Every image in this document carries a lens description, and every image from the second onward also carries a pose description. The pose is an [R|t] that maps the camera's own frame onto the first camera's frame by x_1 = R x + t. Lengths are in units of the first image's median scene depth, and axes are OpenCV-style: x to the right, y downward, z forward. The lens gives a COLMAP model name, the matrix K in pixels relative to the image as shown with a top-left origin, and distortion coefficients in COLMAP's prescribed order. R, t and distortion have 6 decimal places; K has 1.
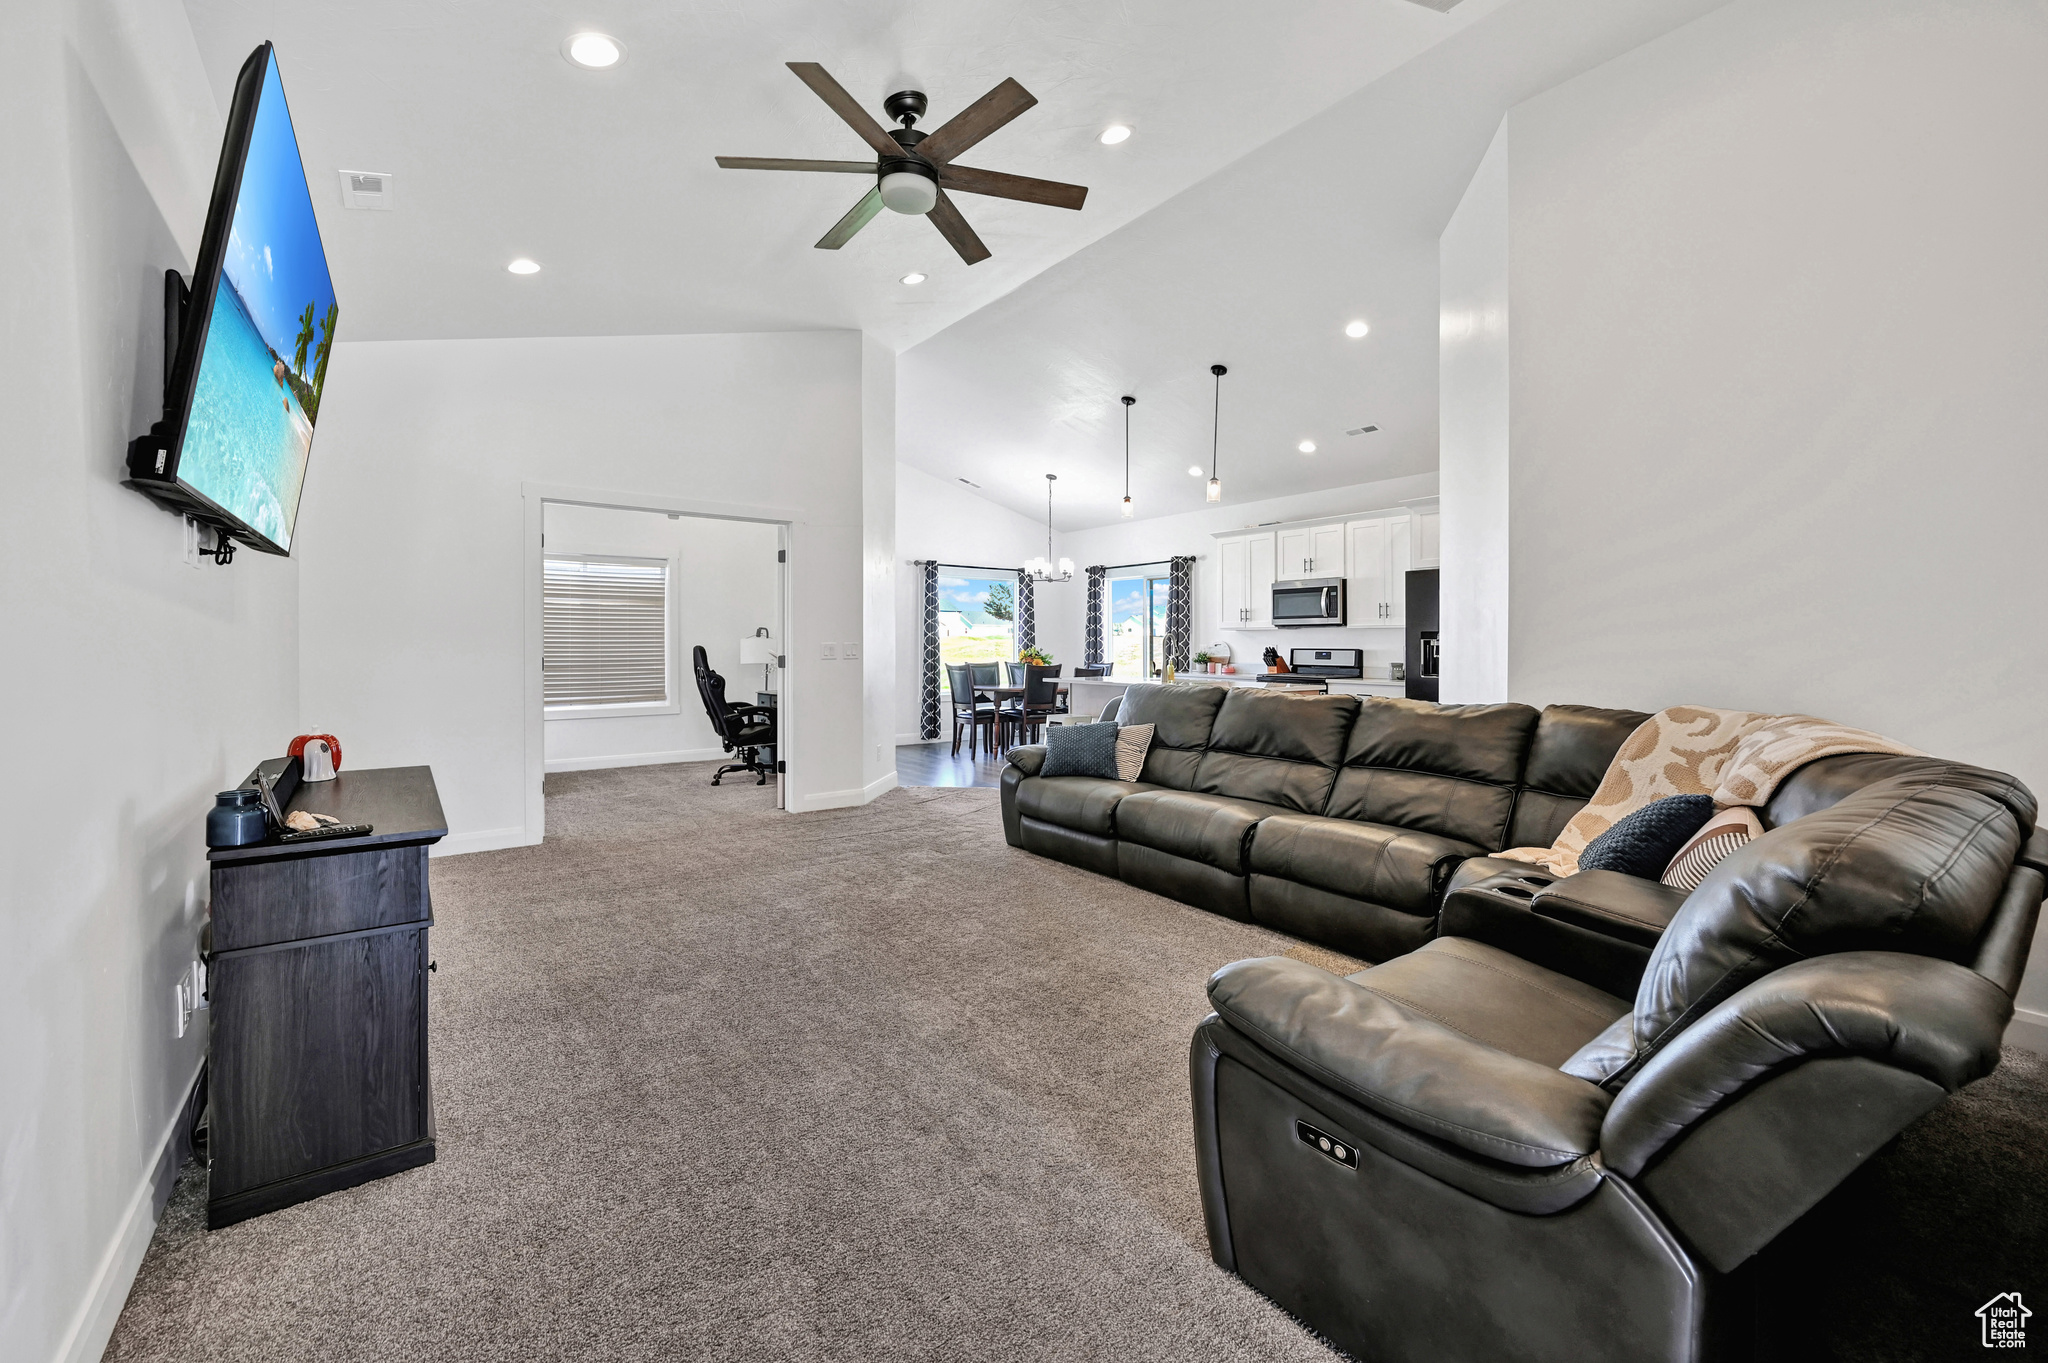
lens RADIAL K [[826.1, 0, 1022.5], [0, 826.1, 652.8], [0, 0, 1]] dist [0.000686, 0.000023]
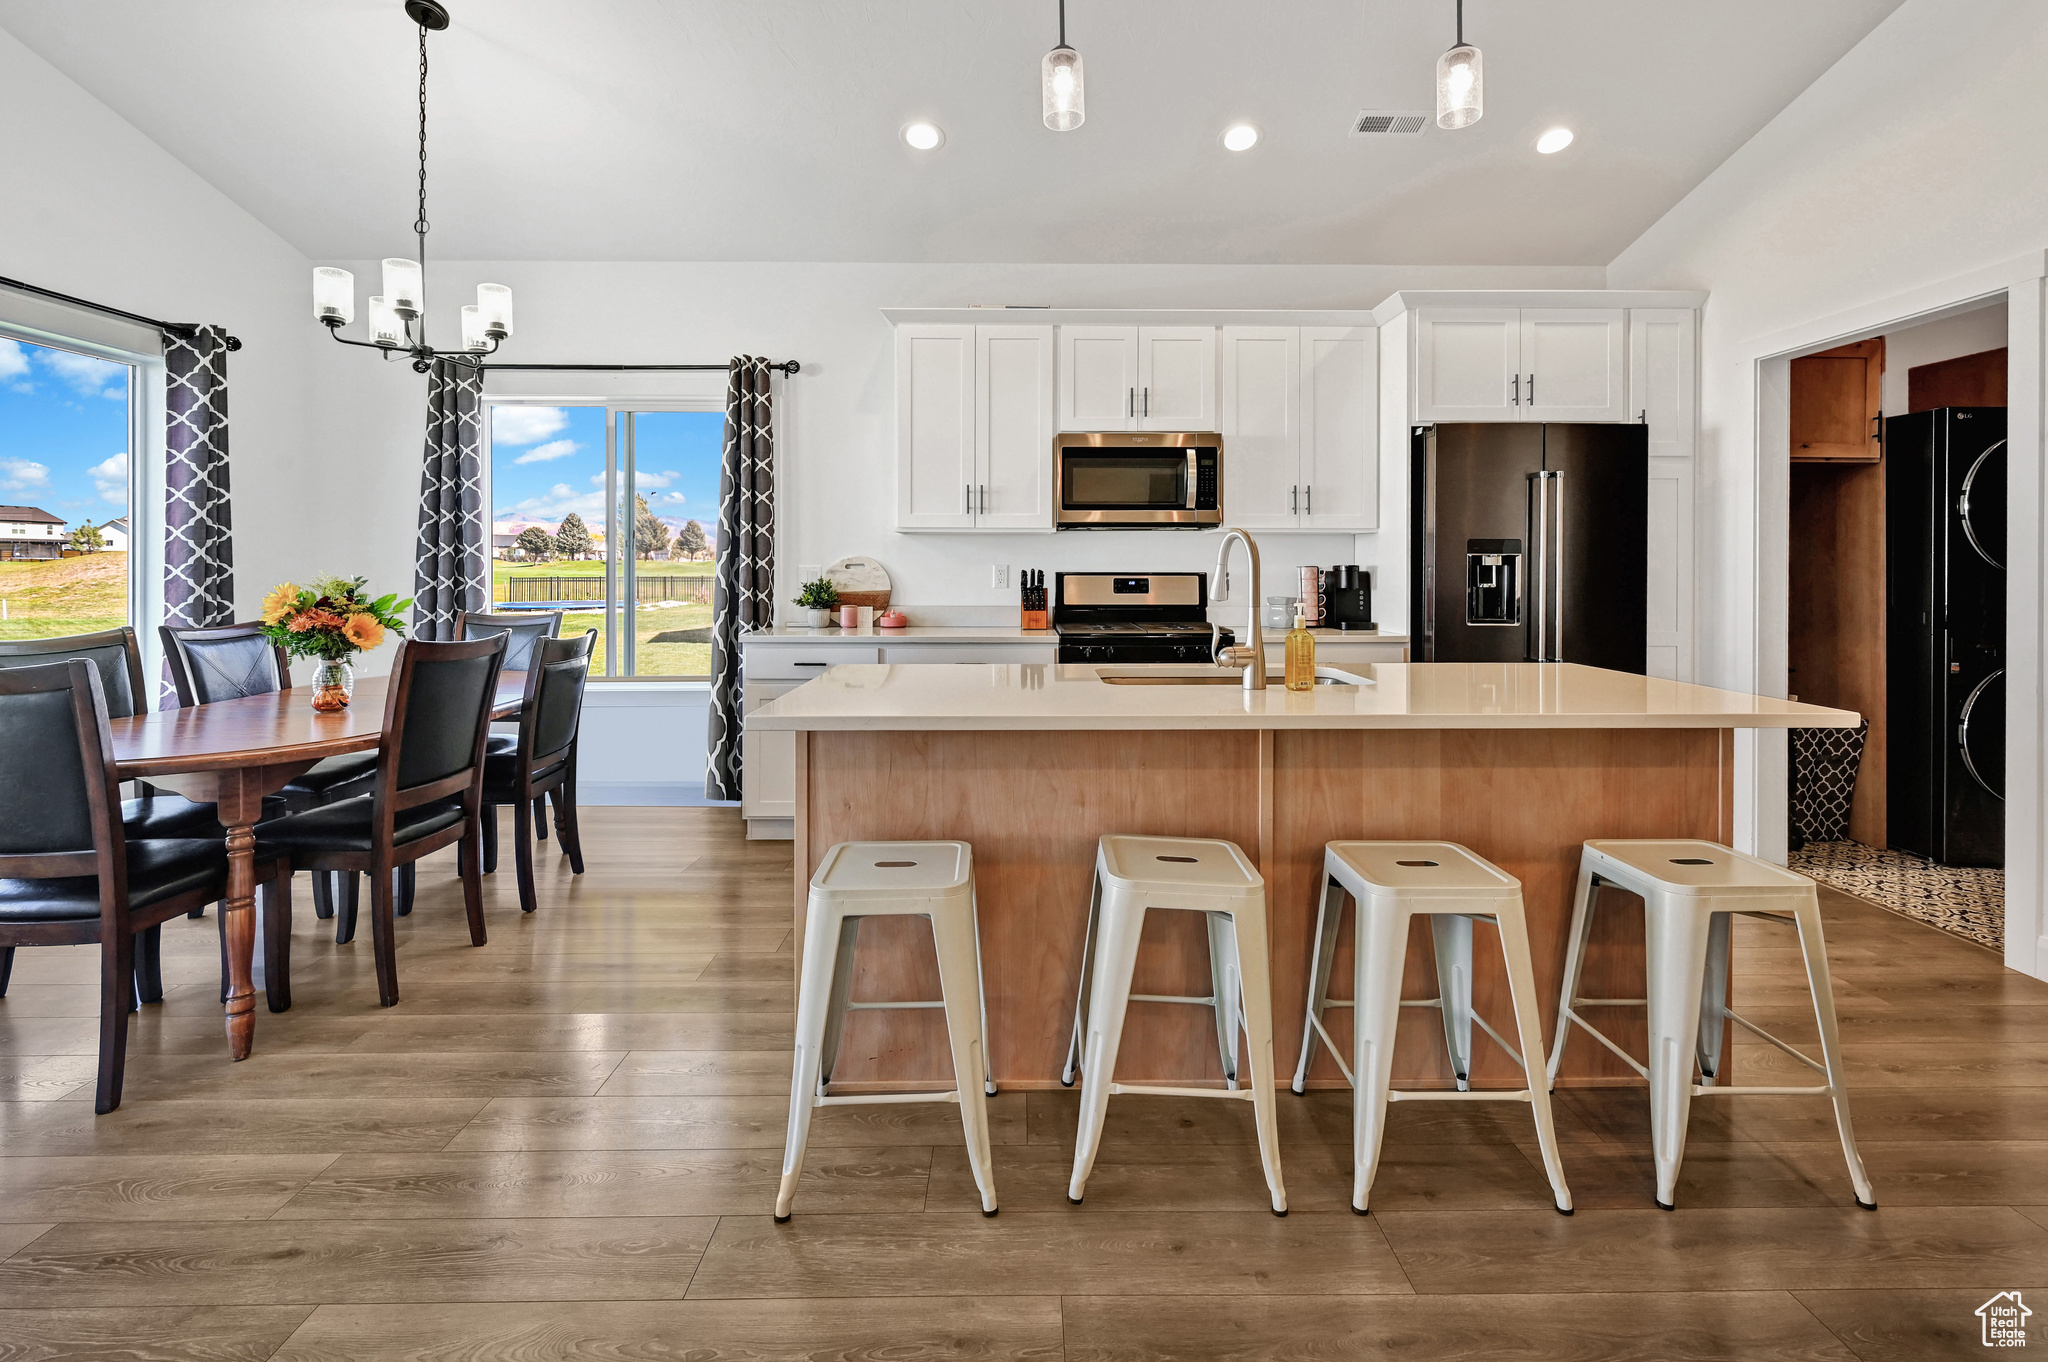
lens RADIAL K [[917.3, 0, 1033.0], [0, 917.3, 571.3], [0, 0, 1]] dist [0.000823, 0.000127]
pose [[0.584915, -0.007577, 0.811060, -0.127691], [0.009159, 0.999954, 0.002736, -0.007731], [-0.811043, 0.005829, 0.584957, 0.710172]]
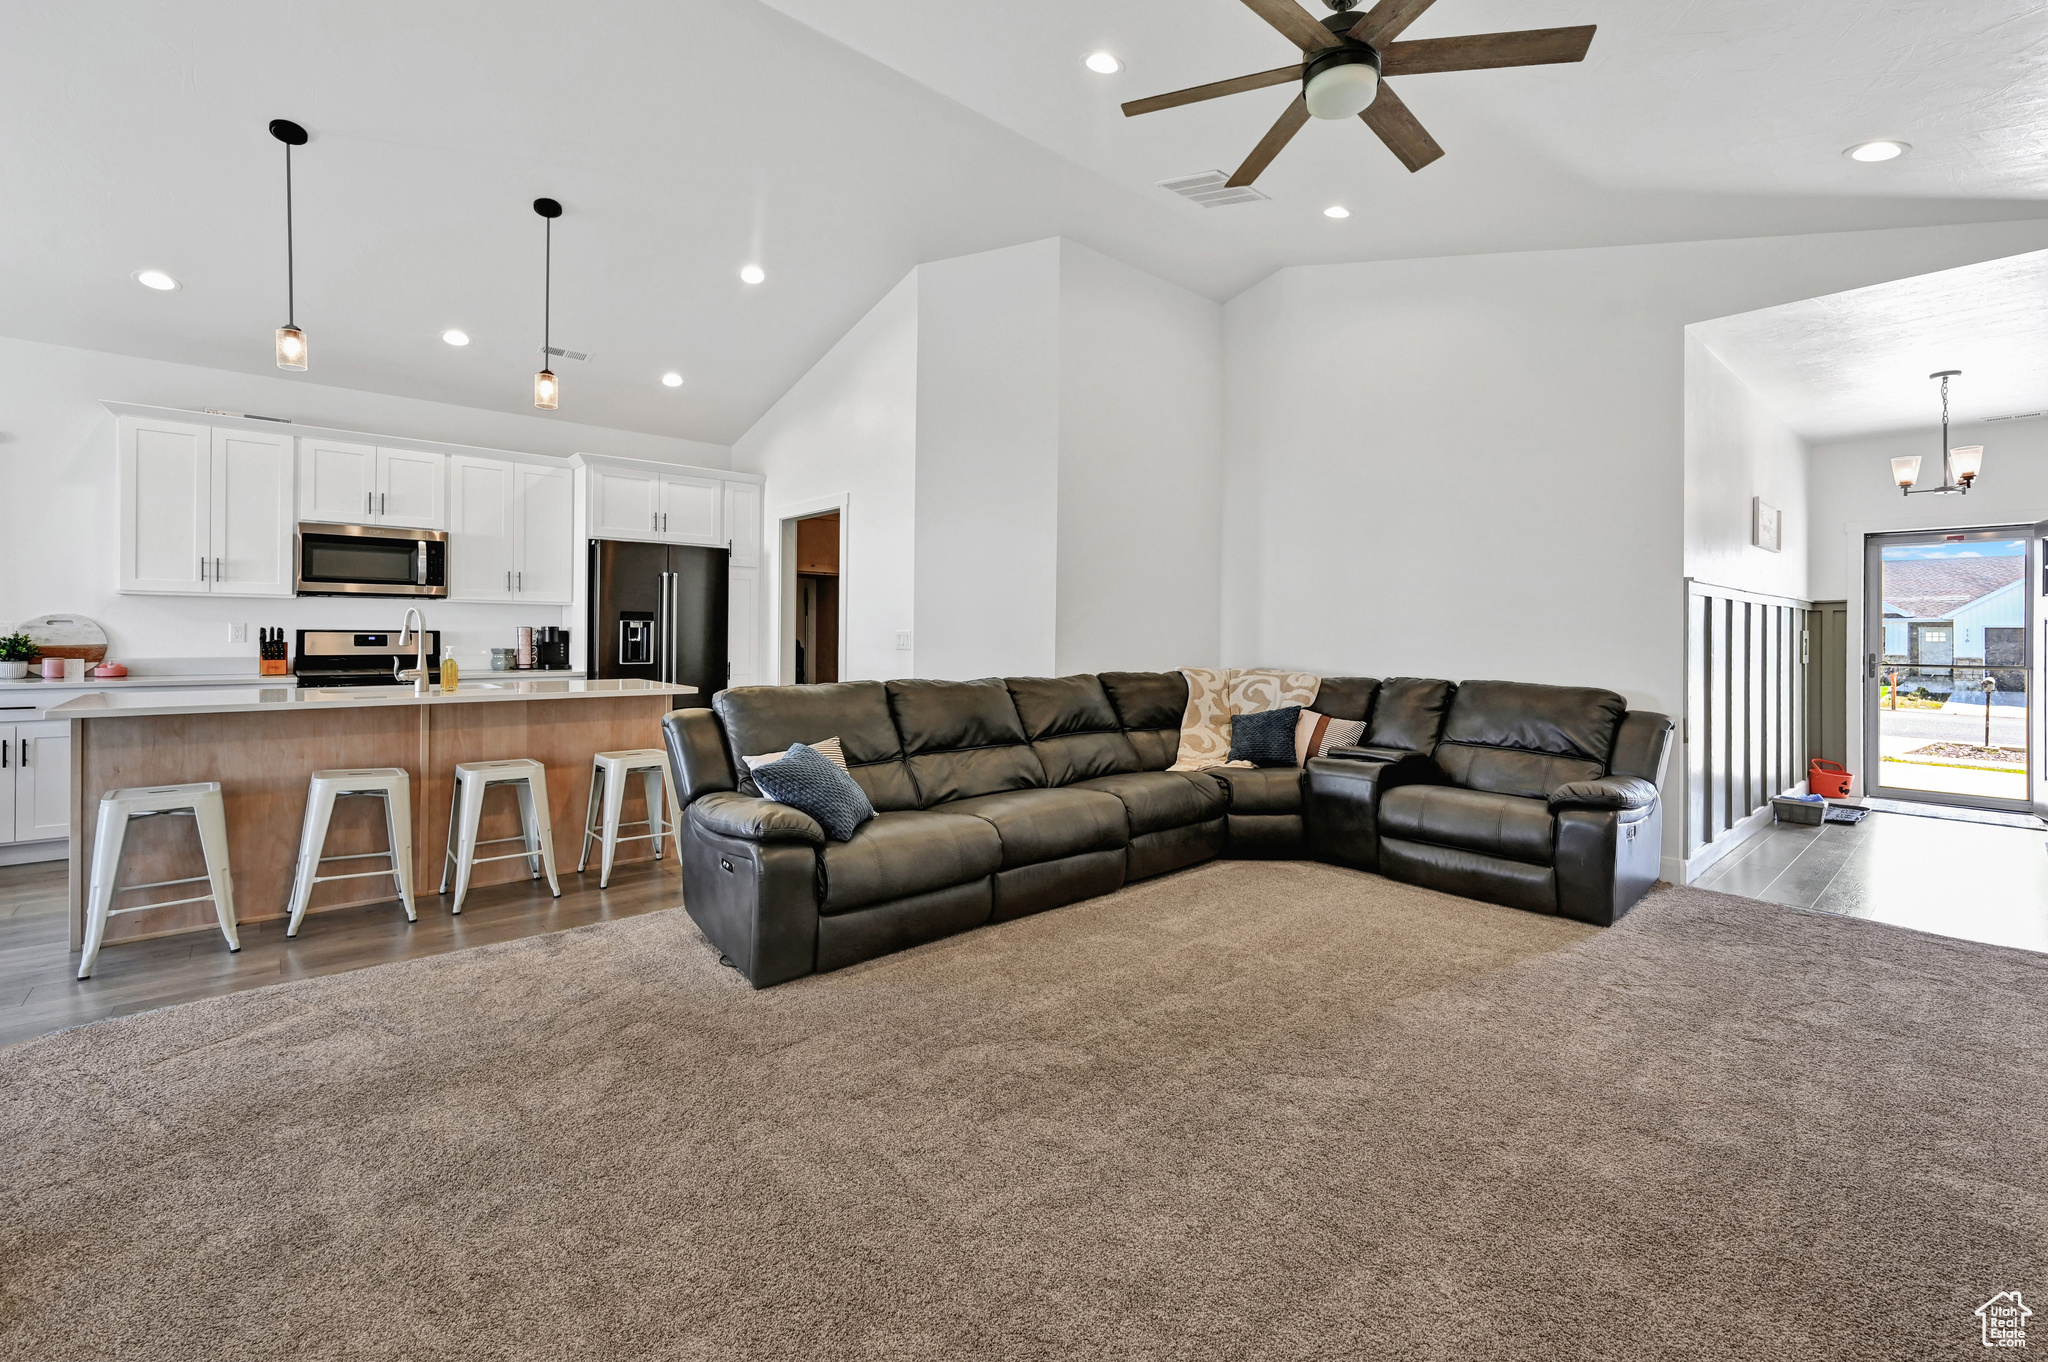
lens RADIAL K [[873.3, 0, 1018.2], [0, 873.3, 635.5], [0, 0, 1]] dist [-0.000885, -0.000153]
pose [[-0.075401, -0.009186, 0.997111, -0.372871], [-0.001062, 0.999958, 0.009132, -0.007719], [-0.997153, -0.000370, -0.075407, 0.526245]]
